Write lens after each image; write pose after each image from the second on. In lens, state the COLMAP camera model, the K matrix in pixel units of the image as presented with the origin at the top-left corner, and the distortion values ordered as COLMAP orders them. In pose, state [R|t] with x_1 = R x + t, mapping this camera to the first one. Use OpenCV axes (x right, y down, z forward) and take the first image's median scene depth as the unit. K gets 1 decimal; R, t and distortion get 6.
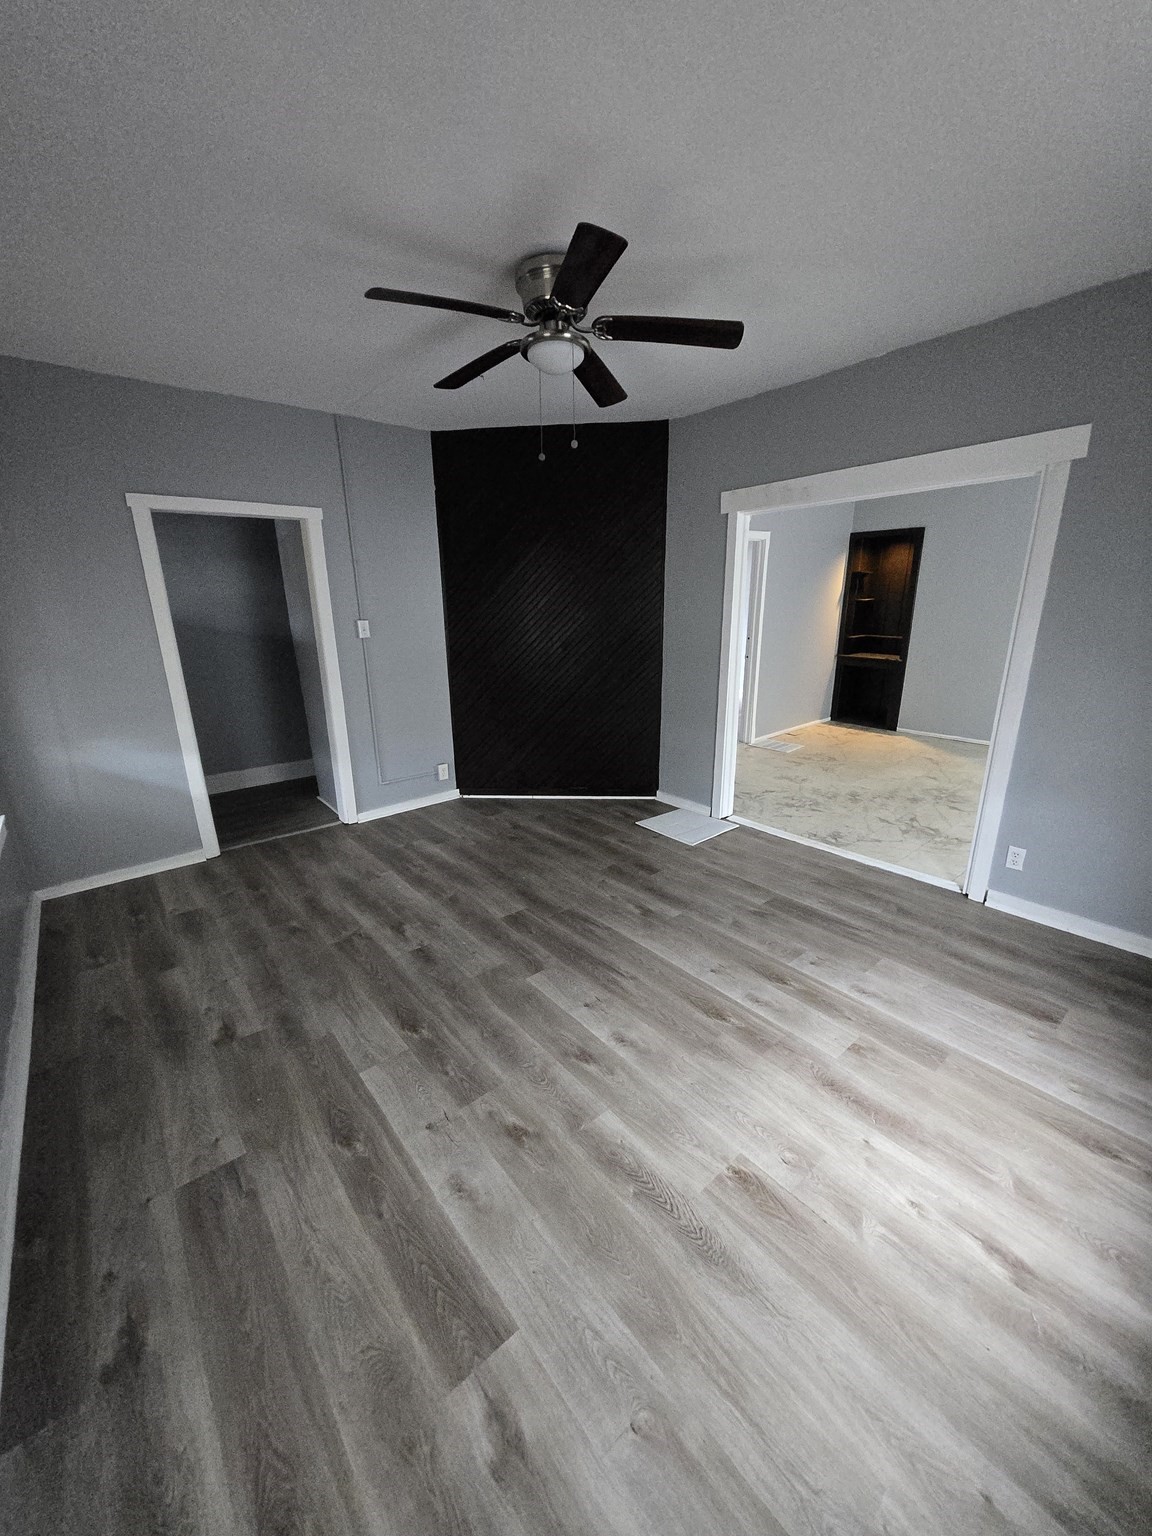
lens RADIAL K [[593.8, 0, 576.0], [0, 593.8, 768.0], [0, 0, 1]] dist [0.001366, 0.000124]
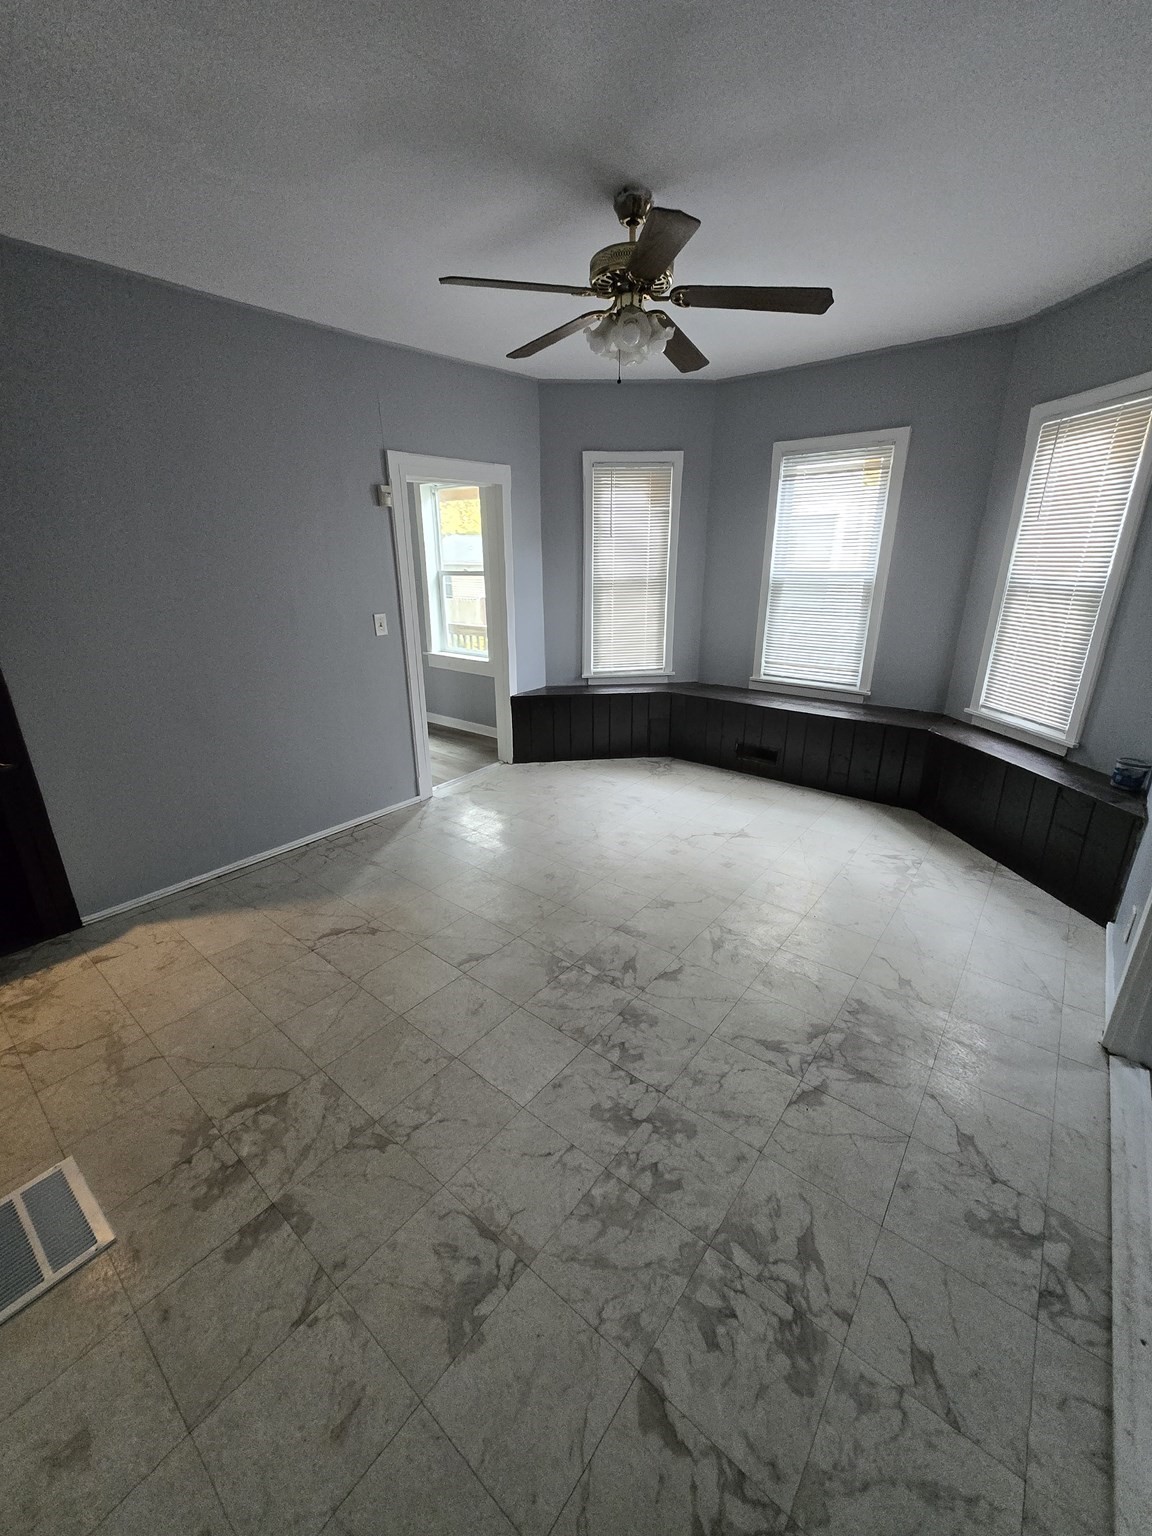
lens RADIAL K [[593.8, 0, 576.0], [0, 593.8, 768.0], [0, 0, 1]] dist [0.001366, 0.000124]
pose [[-0.185867, -0.304544, 0.934187, 0.190999], [0.289091, 0.891723, 0.348219, -0.296518], [-0.939084, 0.334788, -0.077701, 0.995415]]
